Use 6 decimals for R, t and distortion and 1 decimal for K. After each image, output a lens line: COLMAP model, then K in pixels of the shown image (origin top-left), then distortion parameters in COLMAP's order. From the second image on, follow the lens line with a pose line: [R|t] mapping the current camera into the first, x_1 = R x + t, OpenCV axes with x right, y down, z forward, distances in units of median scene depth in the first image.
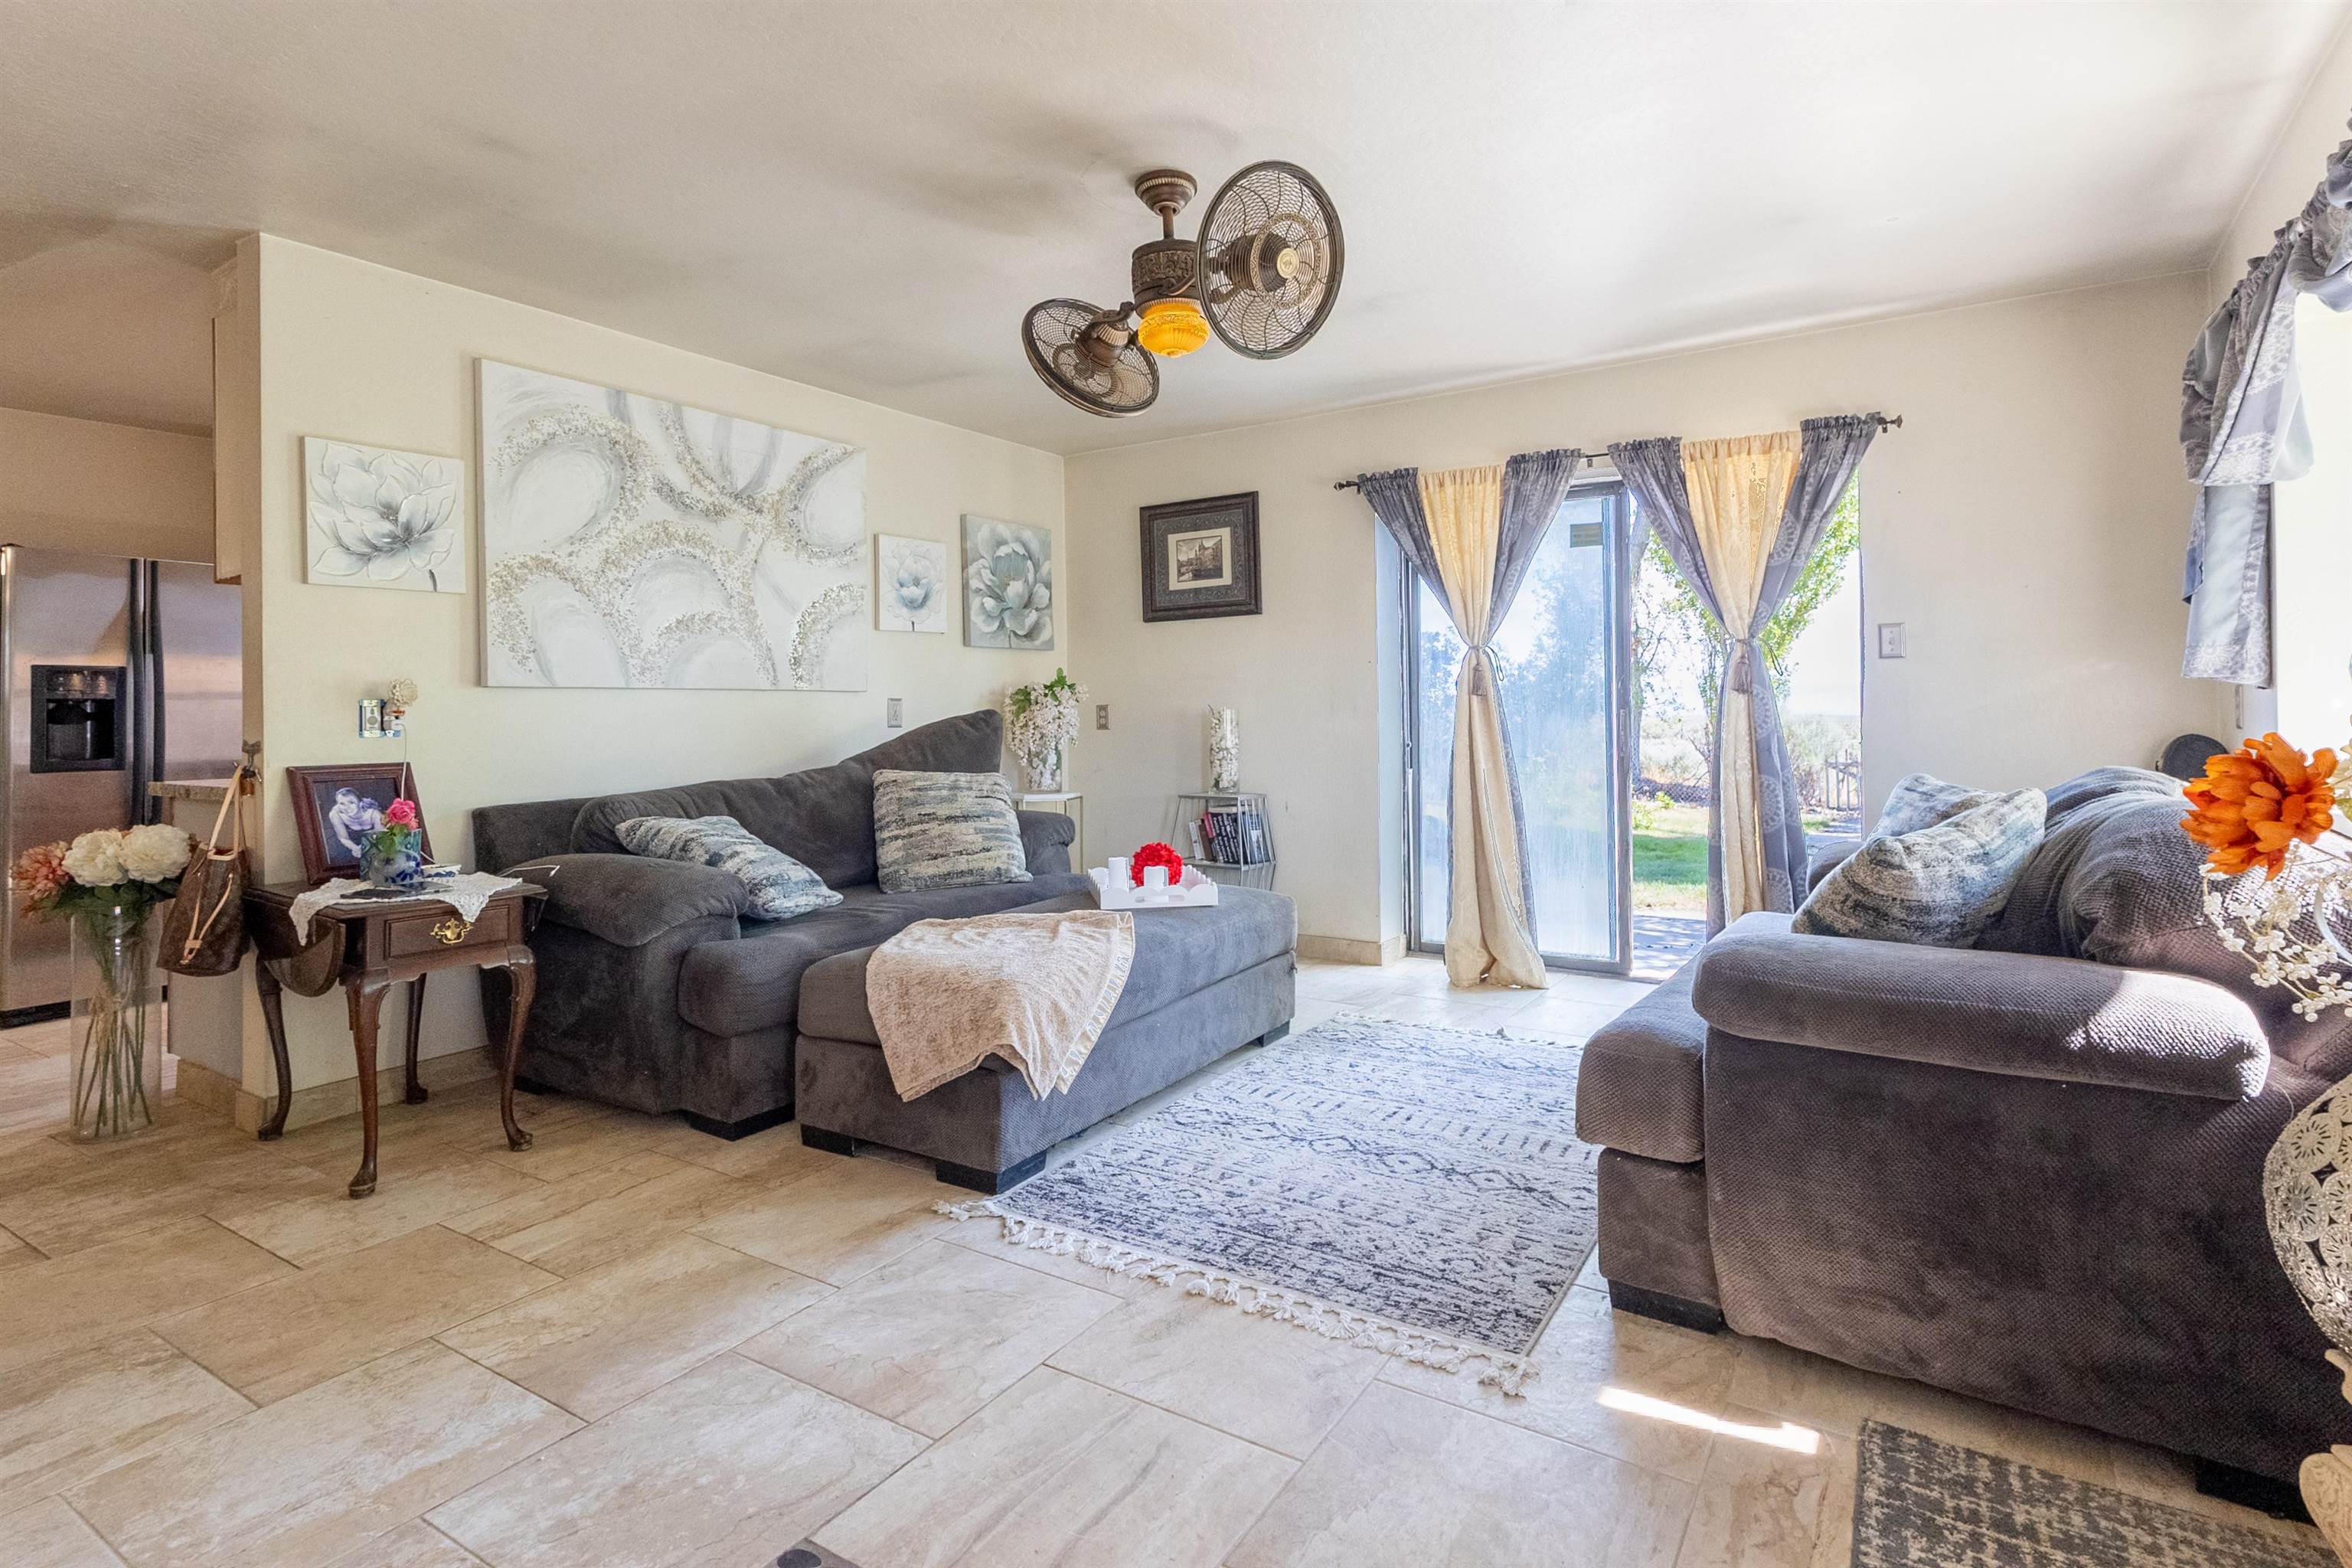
lens RADIAL K [[1179.6, 0, 1166.0], [0, 1179.6, 672.7], [0, 0, 1]] dist [0.021052, -0.001560]
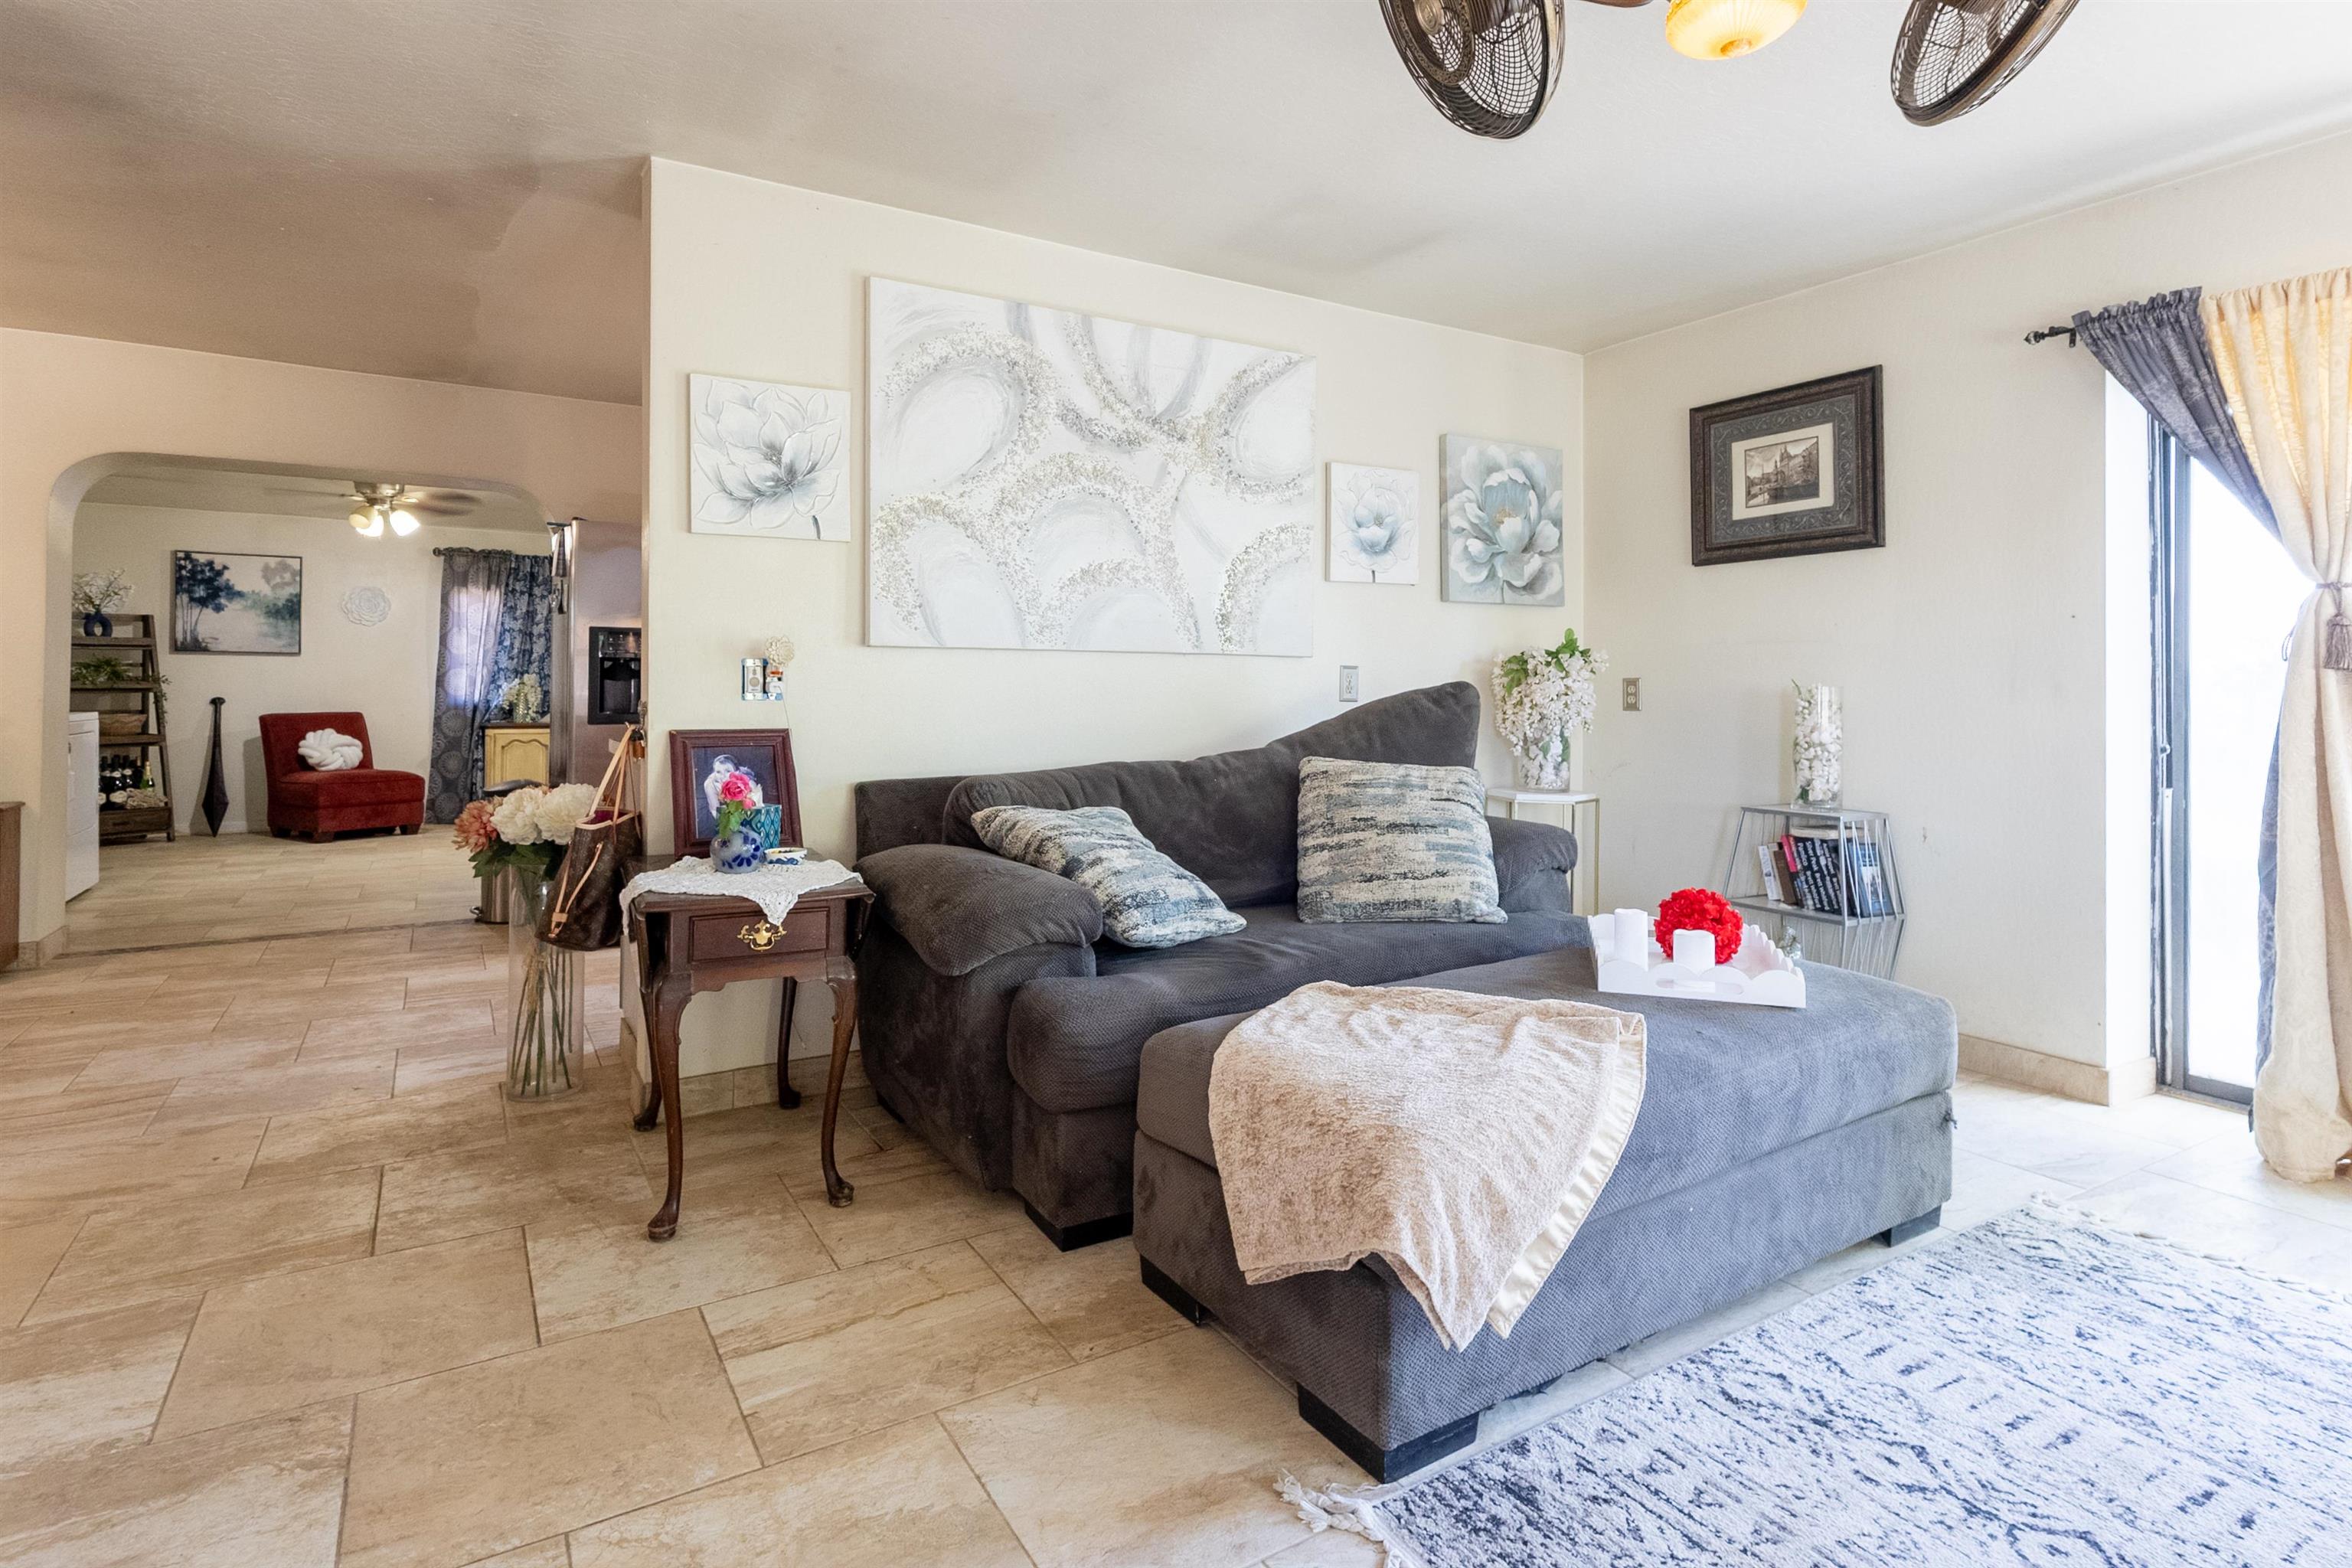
lens RADIAL K [[1179.6, 0, 1166.0], [0, 1179.6, 672.7], [0, 0, 1]] dist [0.021052, -0.001560]
pose [[0.900236, 0.012244, -0.435230, 0.011204], [-0.002063, 0.999713, 0.023858, 0.009893], [0.435398, -0.020580, 0.900003, 0.292997]]
